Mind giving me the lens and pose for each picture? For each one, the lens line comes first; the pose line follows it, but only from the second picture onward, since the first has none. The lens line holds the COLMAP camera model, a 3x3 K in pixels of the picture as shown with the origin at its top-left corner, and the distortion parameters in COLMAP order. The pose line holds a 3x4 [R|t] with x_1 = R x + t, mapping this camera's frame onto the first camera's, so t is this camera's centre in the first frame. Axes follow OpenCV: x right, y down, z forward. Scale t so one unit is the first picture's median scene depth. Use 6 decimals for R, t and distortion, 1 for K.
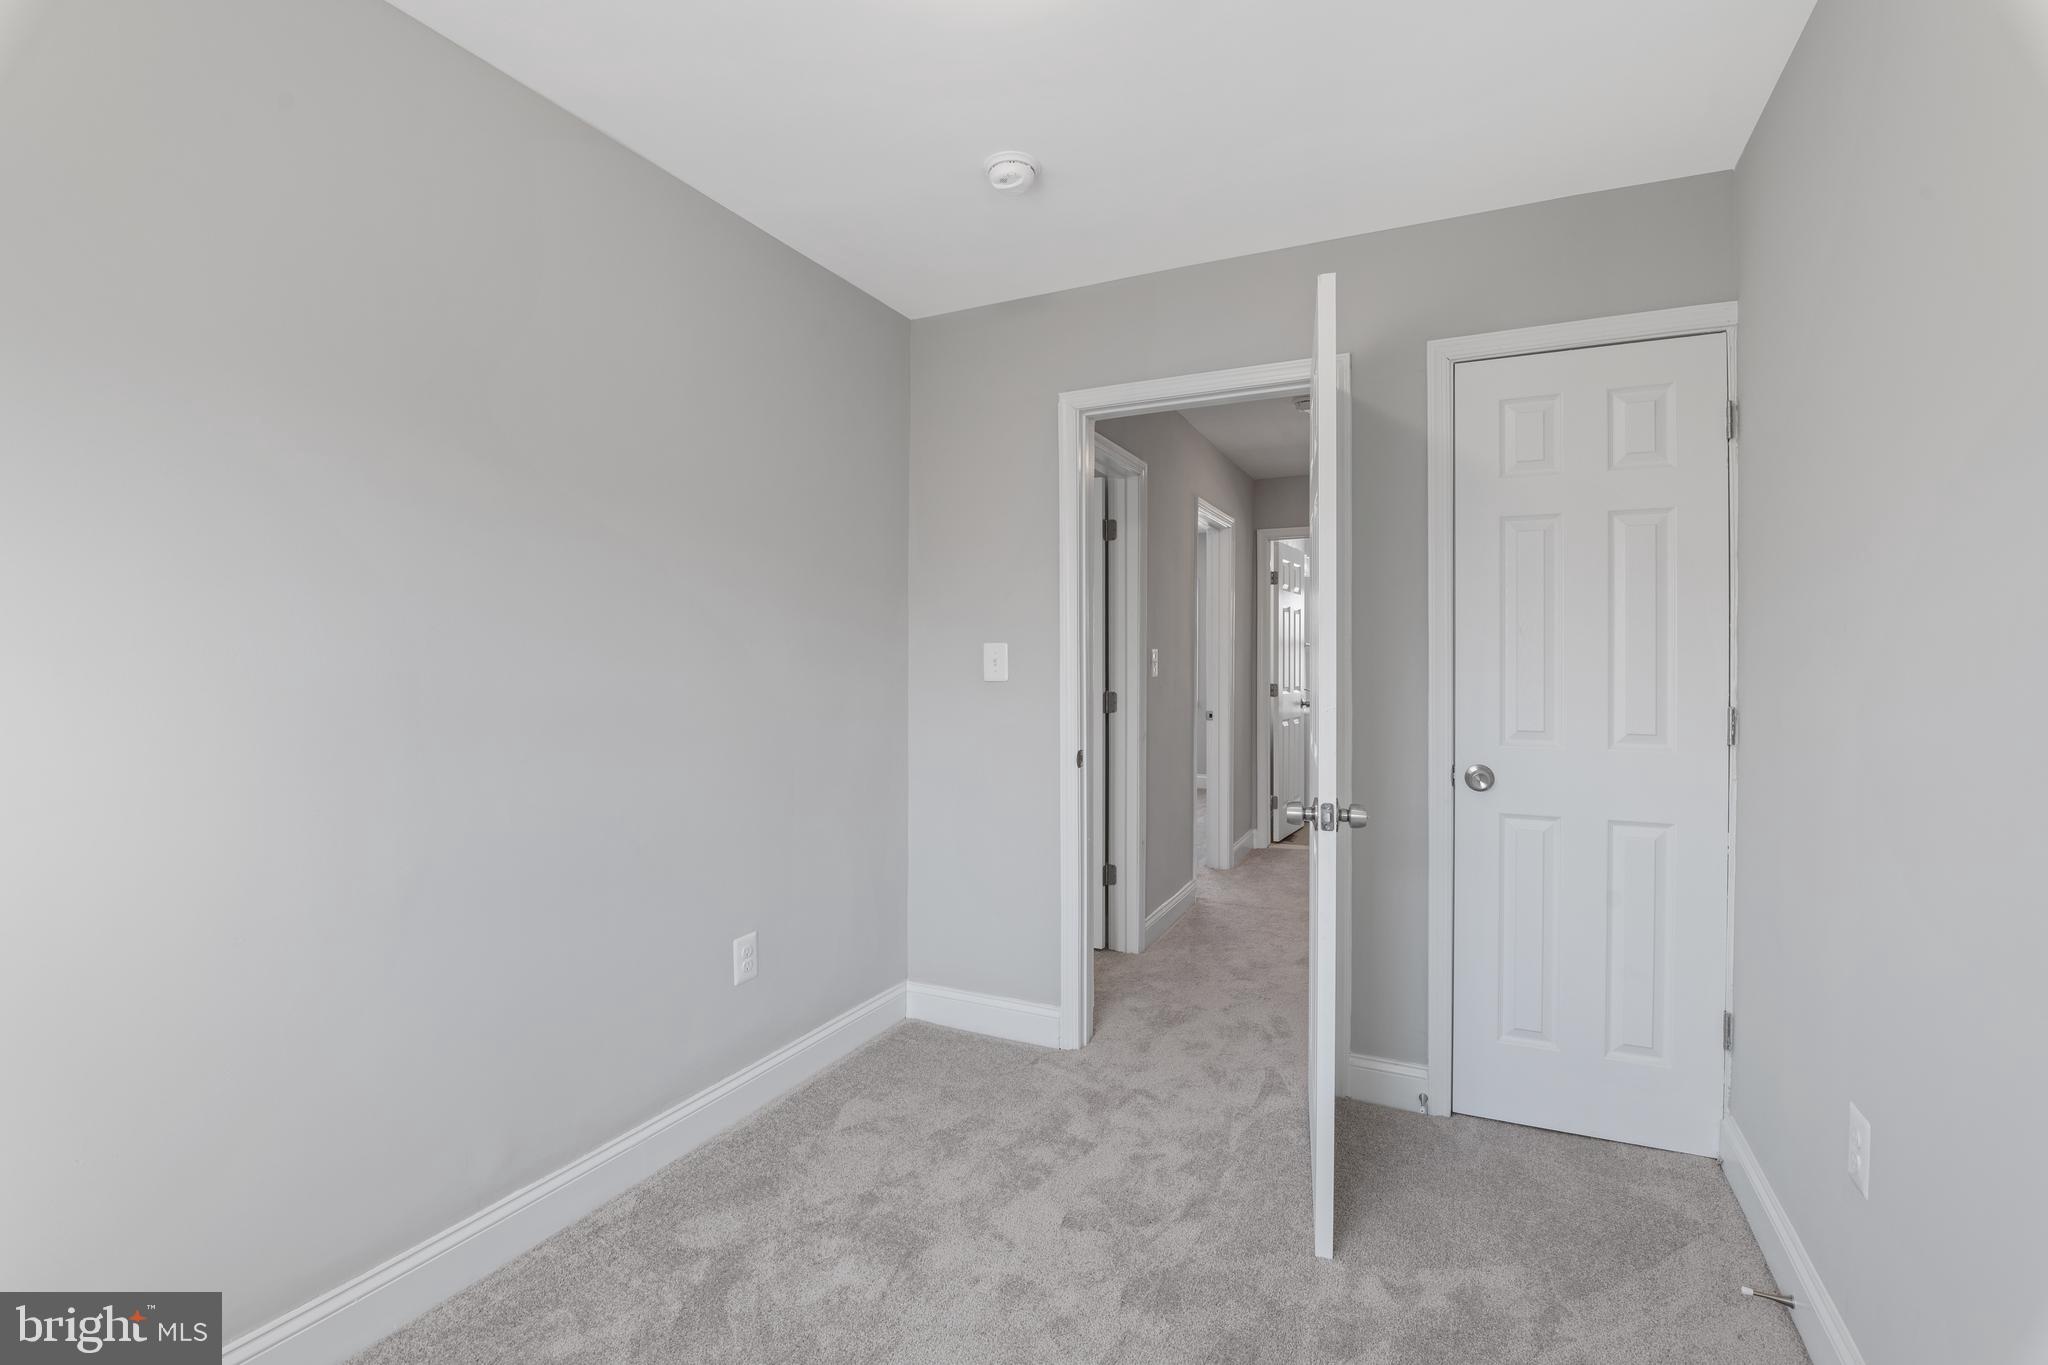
lens RADIAL K [[912.9, 0, 1026.6], [0, 912.9, 671.2], [0, 0, 1]] dist [-0.009369, -0.010870]
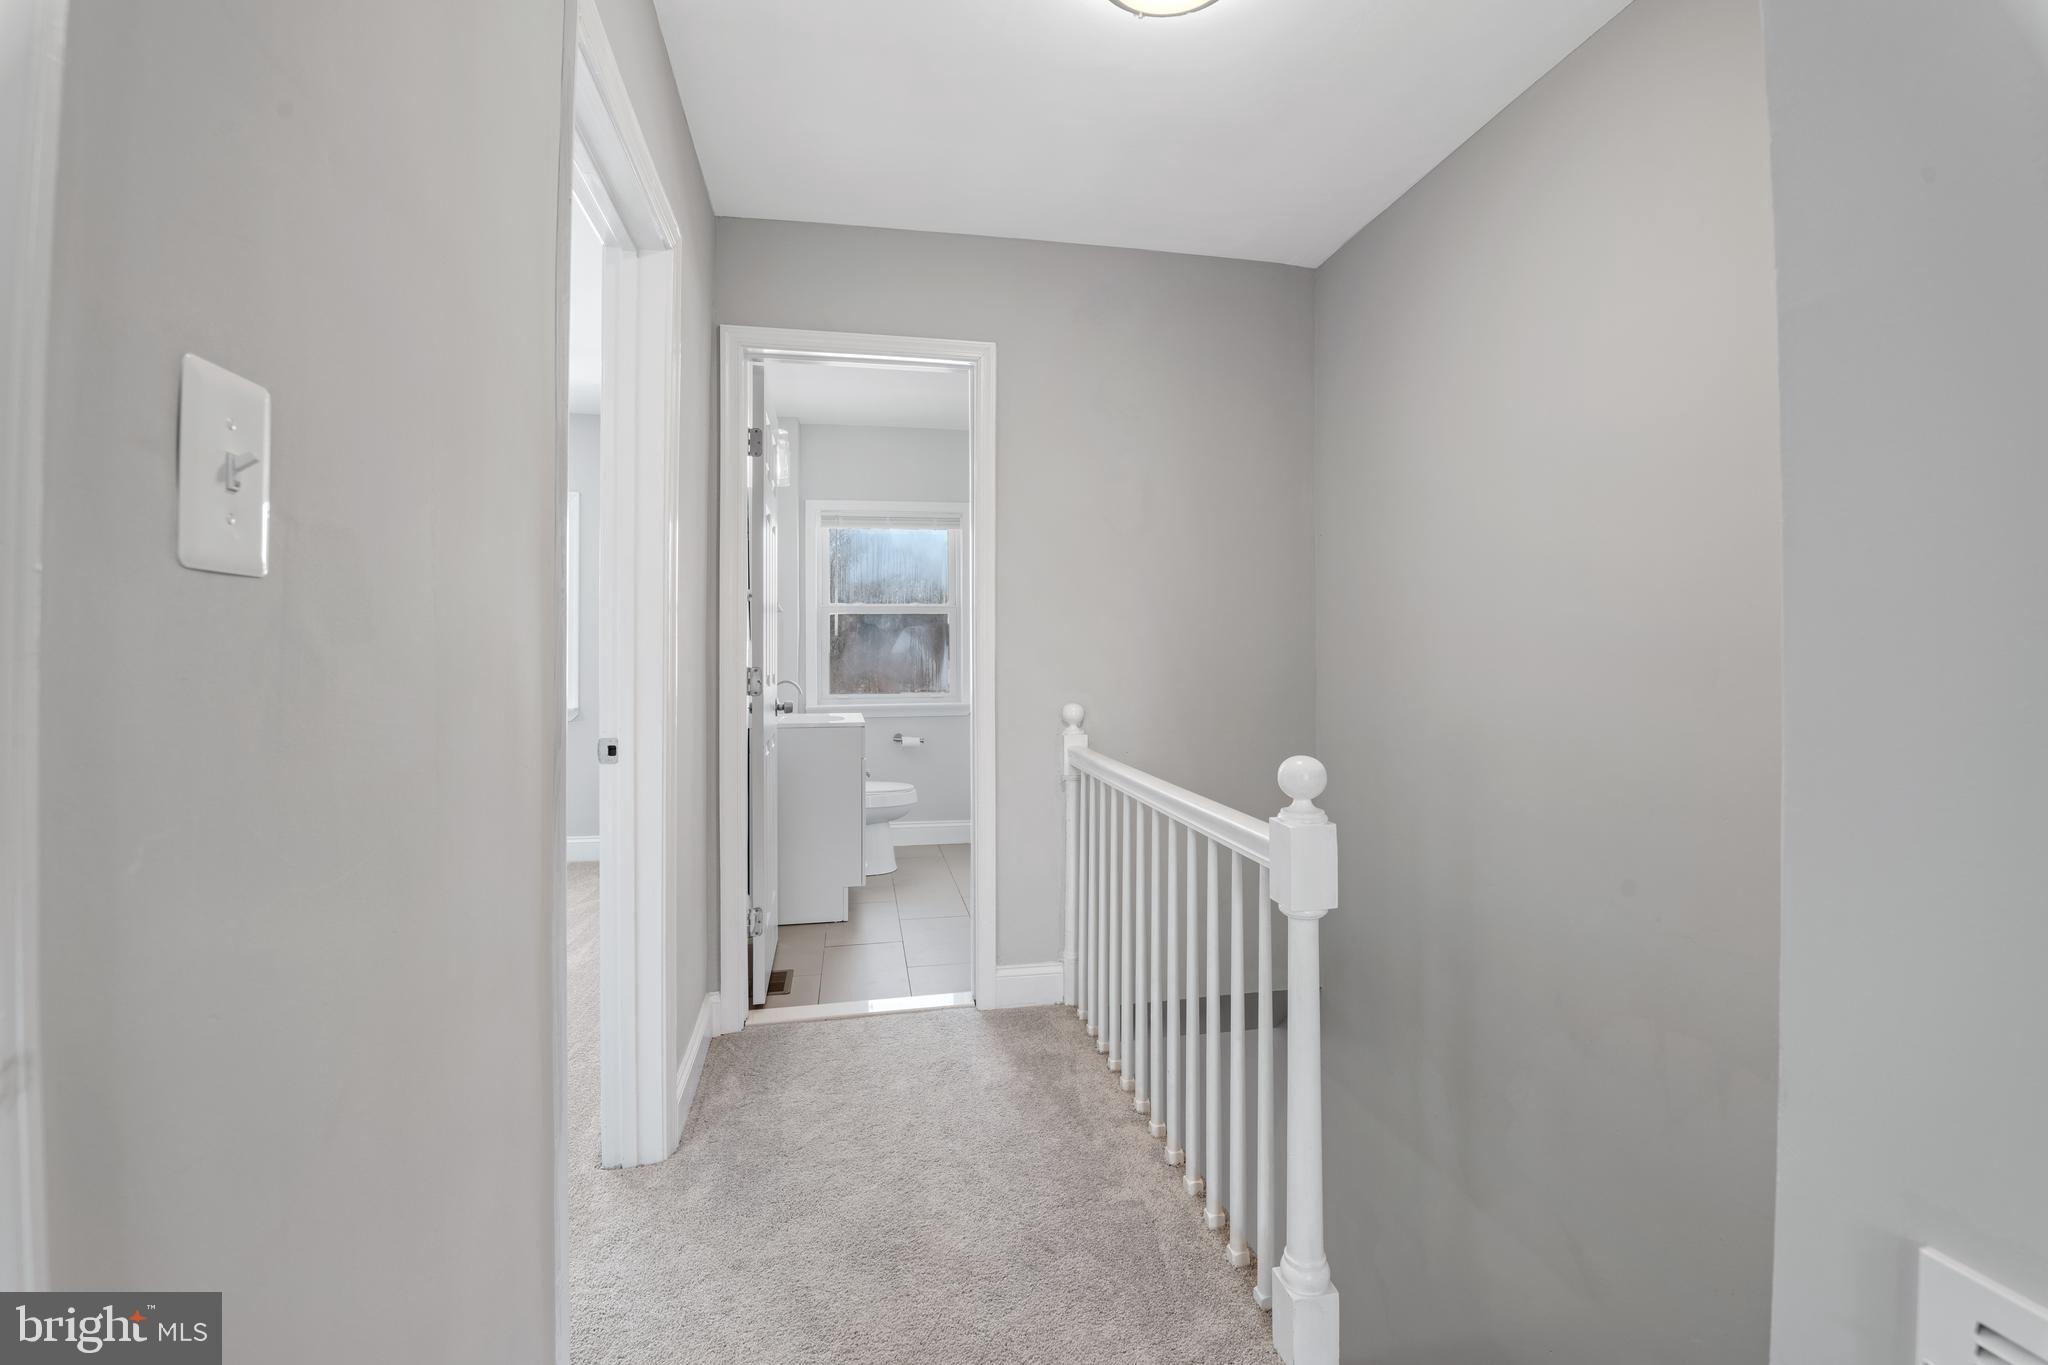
lens RADIAL K [[912.9, 0, 1026.6], [0, 912.9, 671.2], [0, 0, 1]] dist [-0.009369, -0.010870]
pose [[0.803413, 0.002594, 0.595417, 0.106735], [-0.002666, 0.999996, -0.000758, 0.015665], [-0.595417, -0.000978, 0.803417, 0.549350]]
